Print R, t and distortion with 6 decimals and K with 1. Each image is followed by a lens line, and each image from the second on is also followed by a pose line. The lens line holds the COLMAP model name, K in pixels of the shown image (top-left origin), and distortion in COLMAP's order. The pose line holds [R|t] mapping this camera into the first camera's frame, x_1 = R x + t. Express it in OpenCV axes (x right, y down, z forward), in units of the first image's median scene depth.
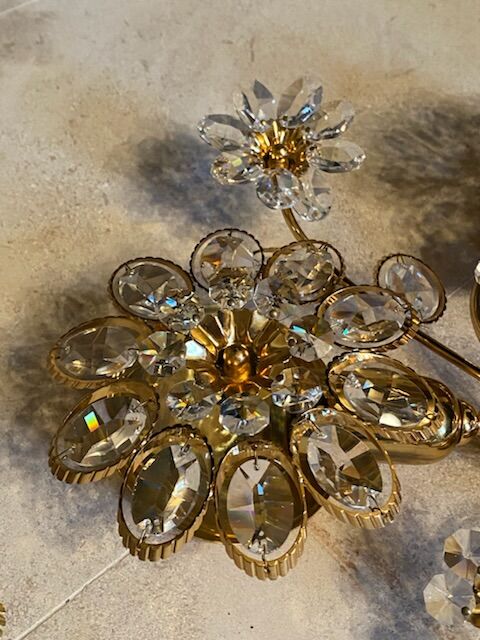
lens RADIAL K [[805.4, 0, 241.0], [0, 805.4, 312.1], [0, 0, 1]] dist [0.204170, -0.684907]
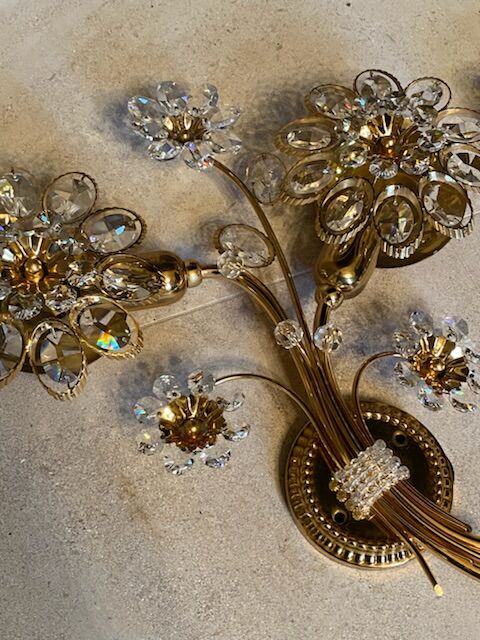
lens RADIAL K [[805.4, 0, 241.0], [0, 805.4, 312.1], [0, 0, 1]] dist [0.204170, -0.684907]
pose [[0.932963, 0.314905, -0.174396, -0.238374], [-0.267213, 0.930472, 0.250637, 0.173251], [0.241197, -0.187234, 0.952243, -0.700048]]
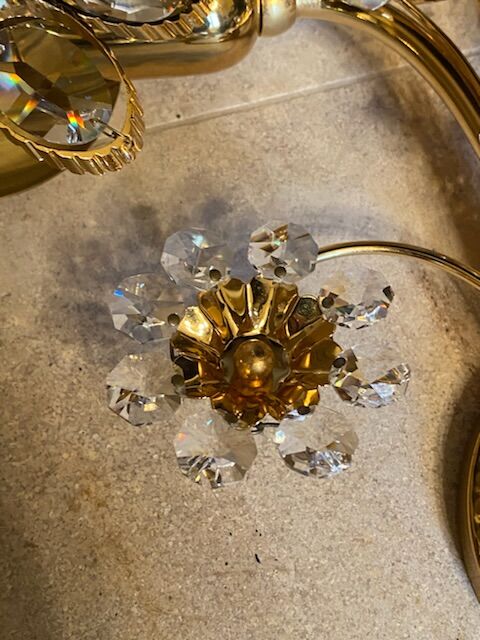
lens RADIAL K [[805.4, 0, 241.0], [0, 805.4, 312.1], [0, 0, 1]] dist [0.204170, -0.684907]
pose [[0.899449, 0.401967, -0.171503, -0.377810], [-0.324216, 0.876890, 0.354891, 0.425359], [0.293044, -0.263603, 0.919042, -0.121515]]
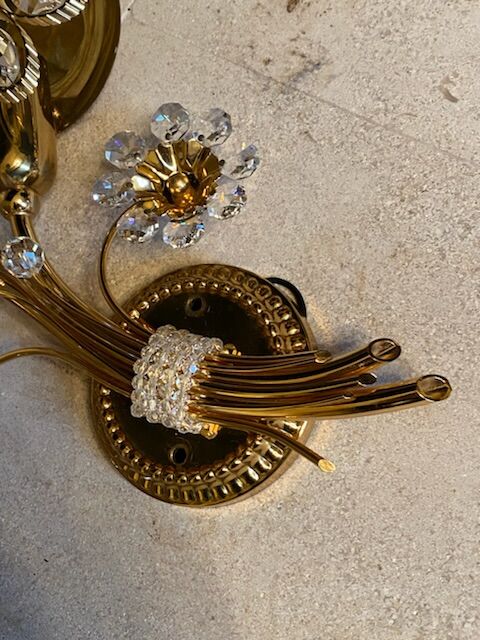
lens RADIAL K [[798.3, 0, 237.8], [0, 798.3, 309.2], [0, 0, 1]] dist [0.208855, -0.628342]
pose [[0.884955, -0.318179, -0.340024, 0.103835], [0.422482, 0.855684, 0.298855, 0.348731], [0.195864, -0.408127, 0.891667, -0.288059]]
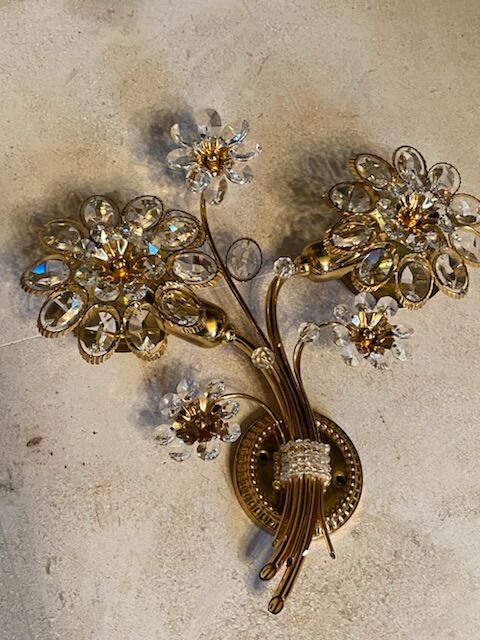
lens RADIAL K [[805.4, 0, 241.0], [0, 805.4, 312.1], [0, 0, 1]] dist [0.204170, -0.684907]
pose [[0.929059, 0.359661, -0.086569, 0.325266], [-0.340056, 0.922443, 0.182921, -0.202104], [0.145645, -0.140506, 0.979309, -0.634021]]
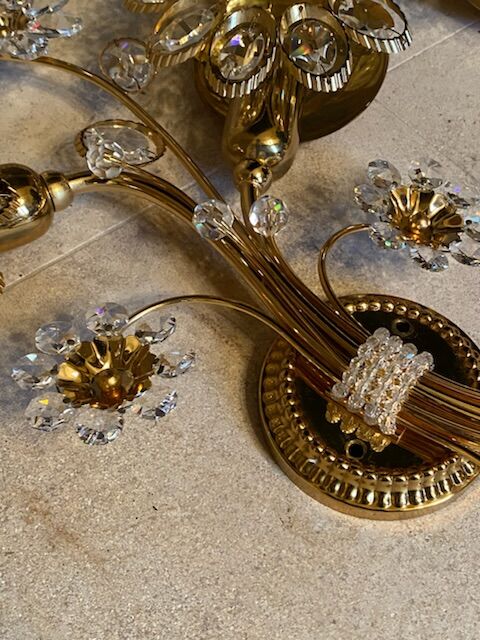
lens RADIAL K [[801.0, 0, 243.8], [0, 801.0, 319.0], [0, 0, 1]] dist [0.204919, -0.654264]
pose [[0.996639, 0.046321, -0.067566, -0.274774], [-0.037465, 0.991206, 0.126913, 0.447605], [0.072851, -0.123955, 0.989610, -0.411275]]
